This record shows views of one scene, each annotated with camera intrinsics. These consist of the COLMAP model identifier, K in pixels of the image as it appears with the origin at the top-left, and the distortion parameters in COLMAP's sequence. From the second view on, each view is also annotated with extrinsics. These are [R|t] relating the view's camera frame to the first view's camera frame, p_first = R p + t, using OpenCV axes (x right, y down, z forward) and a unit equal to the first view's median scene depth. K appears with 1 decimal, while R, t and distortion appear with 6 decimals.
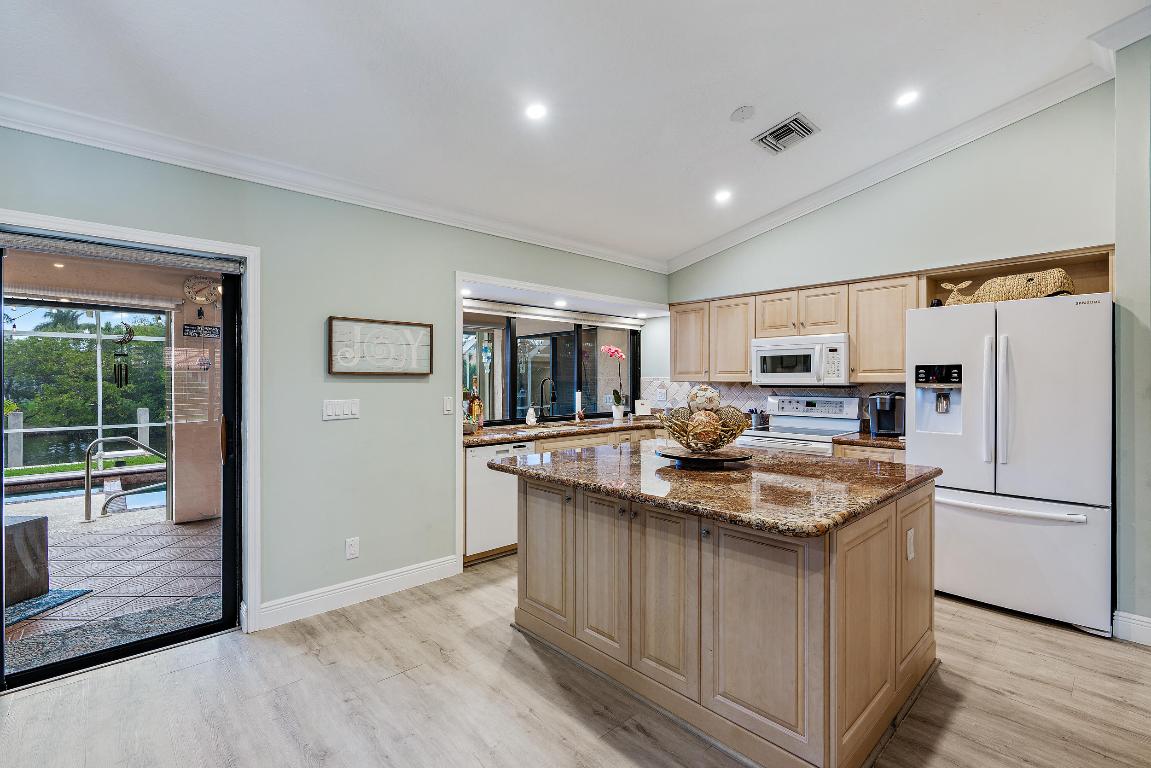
lens RADIAL K [[515.8, 0, 573.0], [0, 515.8, 381.8], [0, 0, 1]] dist [-0.016285, 0.006249]
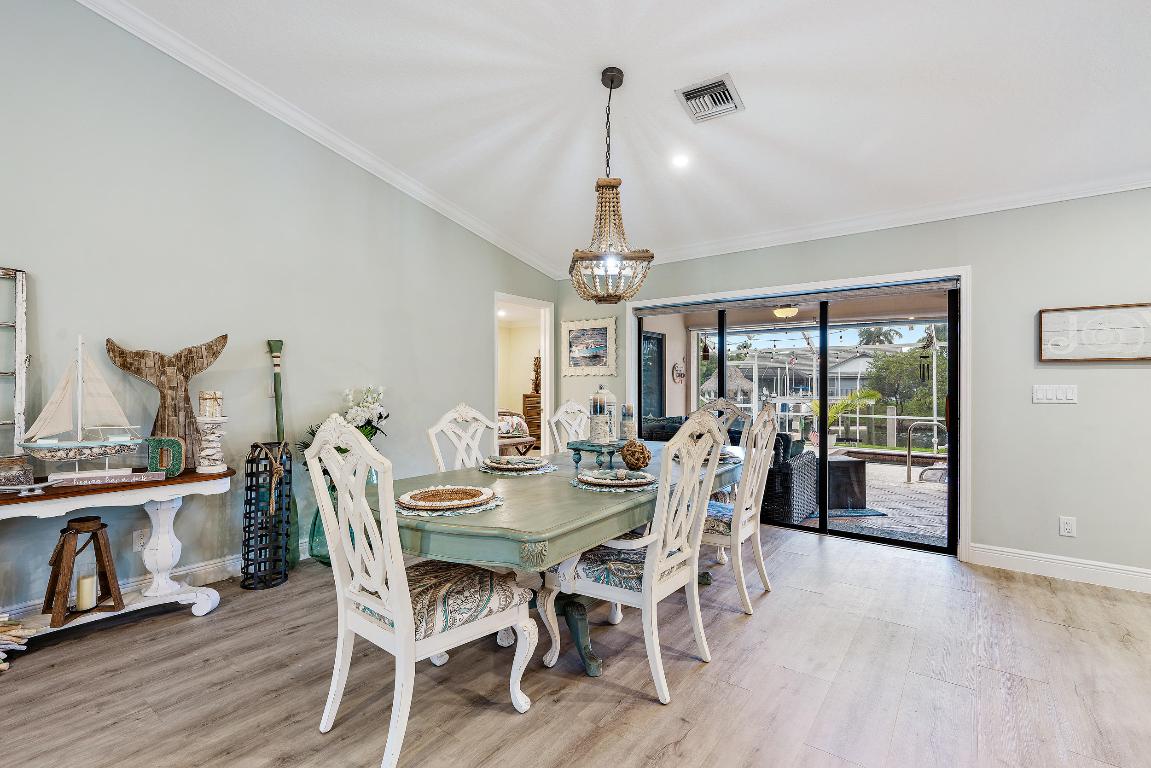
lens RADIAL K [[515.8, 0, 573.0], [0, 515.8, 381.8], [0, 0, 1]] dist [-0.016285, 0.006249]
pose [[0.165093, -0.002499, -0.986275, 0.463312], [-0.008355, 0.999957, -0.003932, 0.042381], [0.986243, 0.008890, 0.165065, -0.186326]]
